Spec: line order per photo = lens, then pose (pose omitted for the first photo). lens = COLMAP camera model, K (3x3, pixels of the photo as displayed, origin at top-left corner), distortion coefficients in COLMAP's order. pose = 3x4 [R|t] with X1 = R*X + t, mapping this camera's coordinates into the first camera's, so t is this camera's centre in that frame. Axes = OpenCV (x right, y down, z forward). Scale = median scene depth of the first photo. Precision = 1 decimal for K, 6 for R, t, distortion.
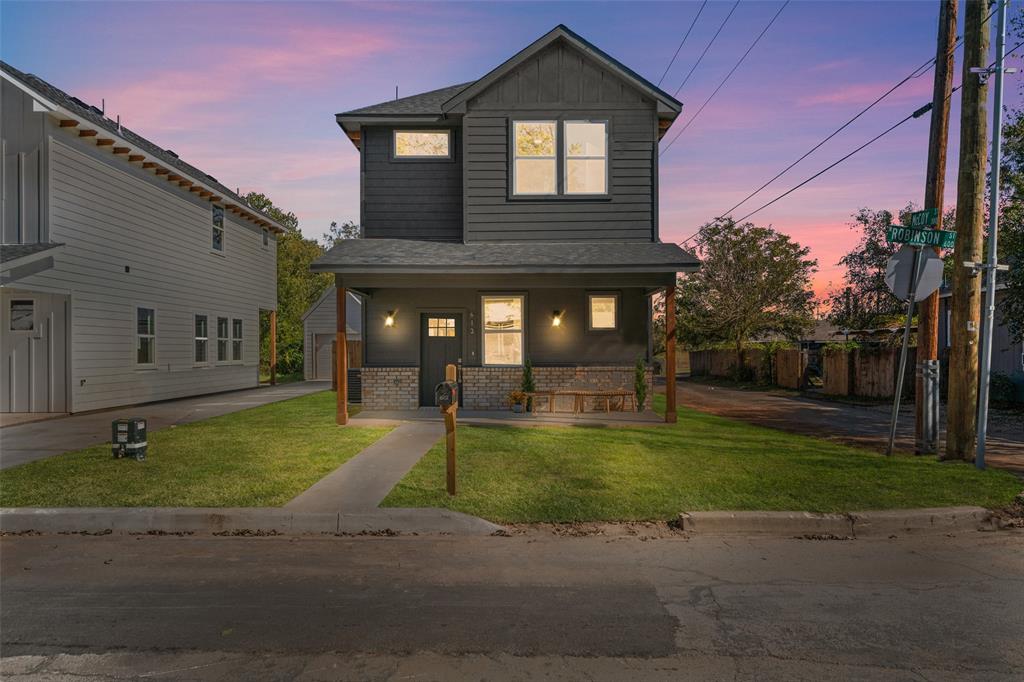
lens RADIAL K [[642.1, 0, 501.1], [0, 642.1, 345.4], [0, 0, 1]] dist [0.000484, -0.000116]
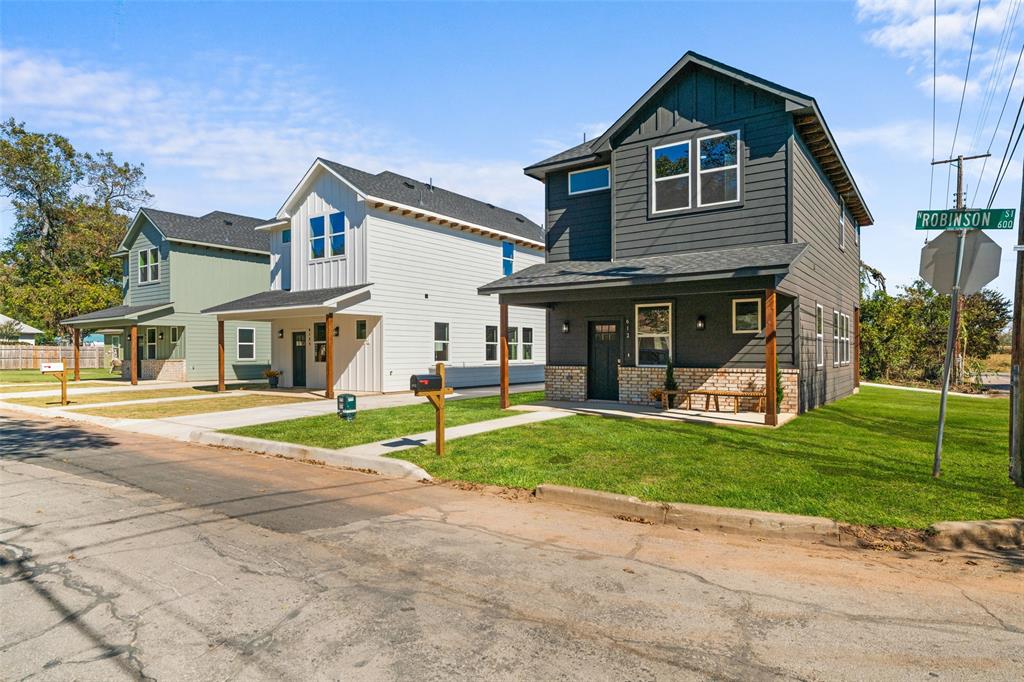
lens RADIAL K [[588.4, 0, 514.0], [0, 588.4, 348.0], [0, 0, 1]] dist [-0.004139, -0.000557]
pose [[0.826470, -0.002464, -0.562975, 0.396297], [0.002778, 0.999996, -0.000299, -0.000278], [0.562974, -0.001317, 0.826474, 0.015381]]
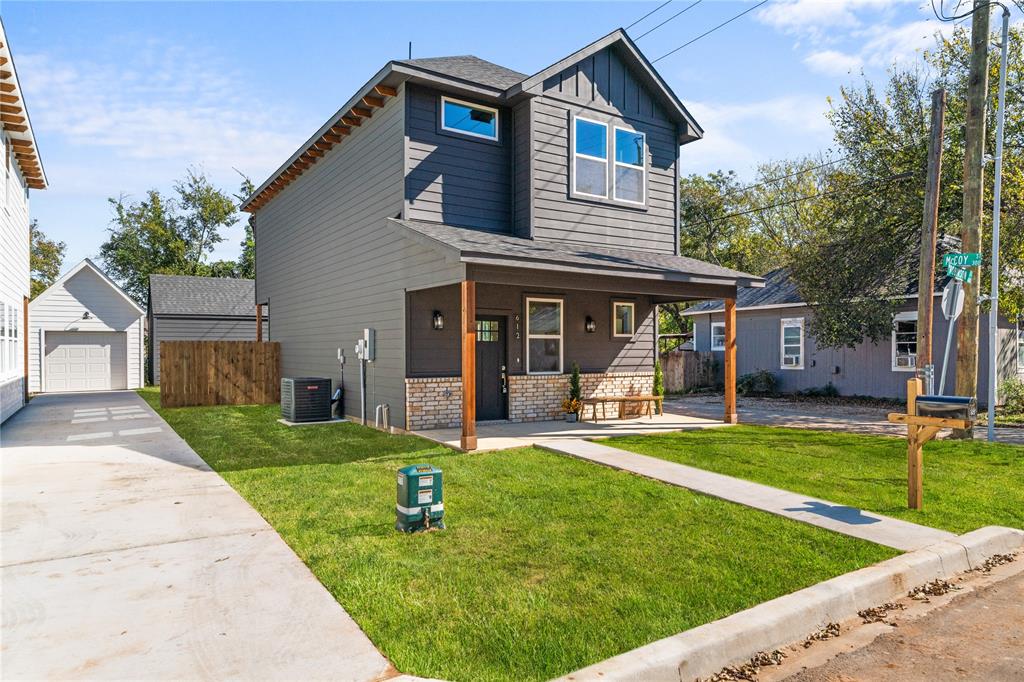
lens RADIAL K [[642.1, 0, 503.5], [0, 642.1, 346.8], [0, 0, 1]] dist [0.000484, -0.000116]
pose [[0.836203, 0.005230, 0.548395, -0.585514], [-0.008451, 0.999959, 0.003350, -0.009916], [-0.548354, -0.007436, 0.836213, 0.262503]]
